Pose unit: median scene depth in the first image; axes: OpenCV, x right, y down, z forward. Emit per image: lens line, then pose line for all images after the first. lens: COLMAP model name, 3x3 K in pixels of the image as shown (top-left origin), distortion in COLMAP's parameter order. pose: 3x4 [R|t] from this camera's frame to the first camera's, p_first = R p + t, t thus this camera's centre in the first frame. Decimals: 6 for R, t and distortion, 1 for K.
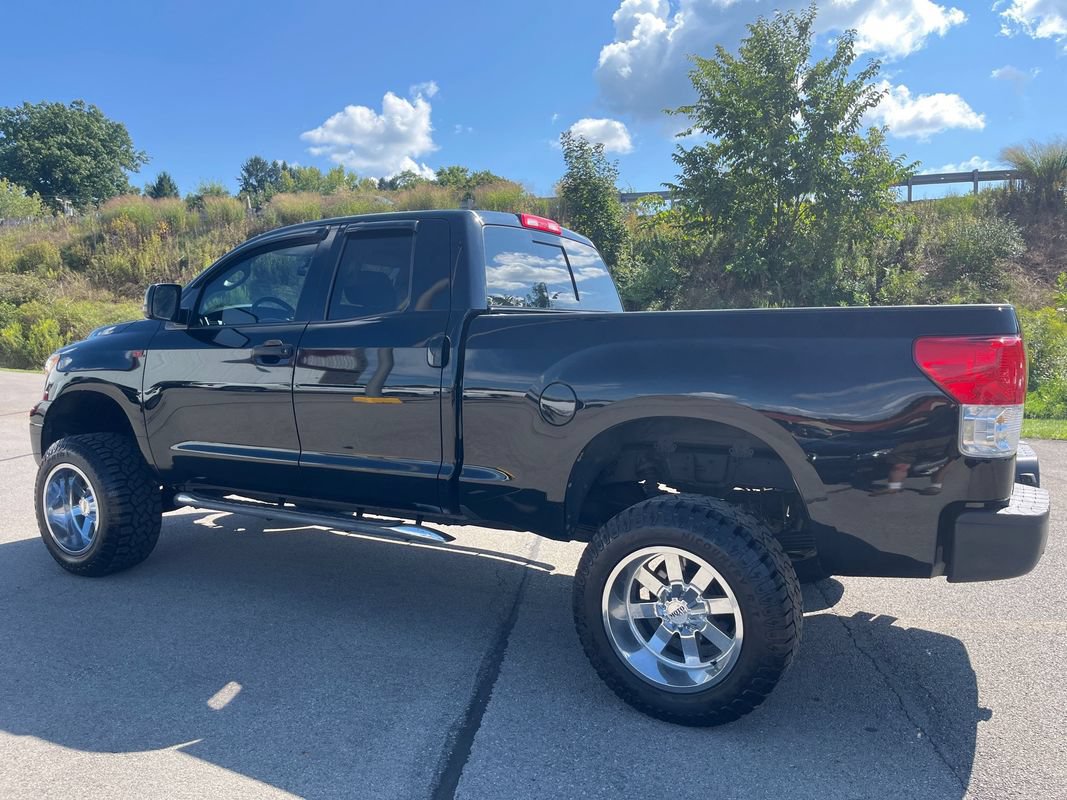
lens RADIAL K [[815.4, 0, 541.2], [0, 815.4, 402.5], [0, 0, 1]] dist [0.070873, -0.096514]
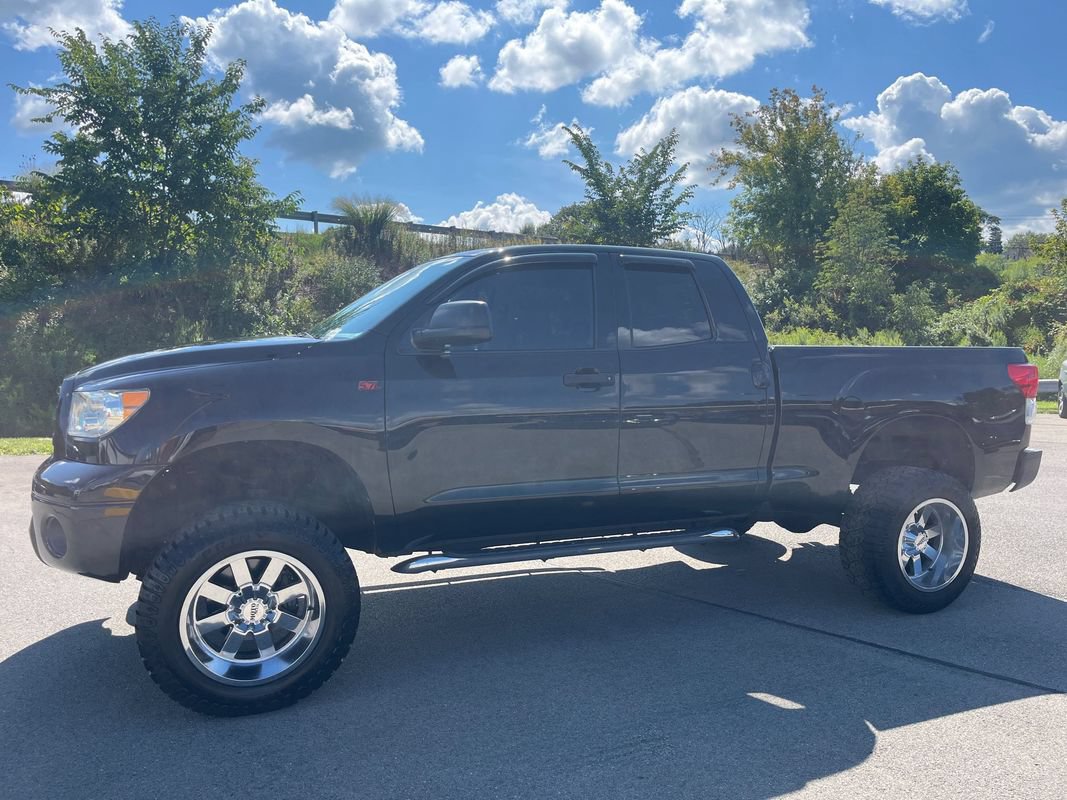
lens RADIAL K [[813.1, 0, 538.1], [0, 813.1, 405.2], [0, 0, 1]] dist [0.045494, -0.032826]
pose [[0.602031, -0.043724, 0.797274, -0.209273], [0.058027, 0.998255, 0.010929, -0.008846], [-0.796361, 0.039684, 0.603518, 0.087361]]
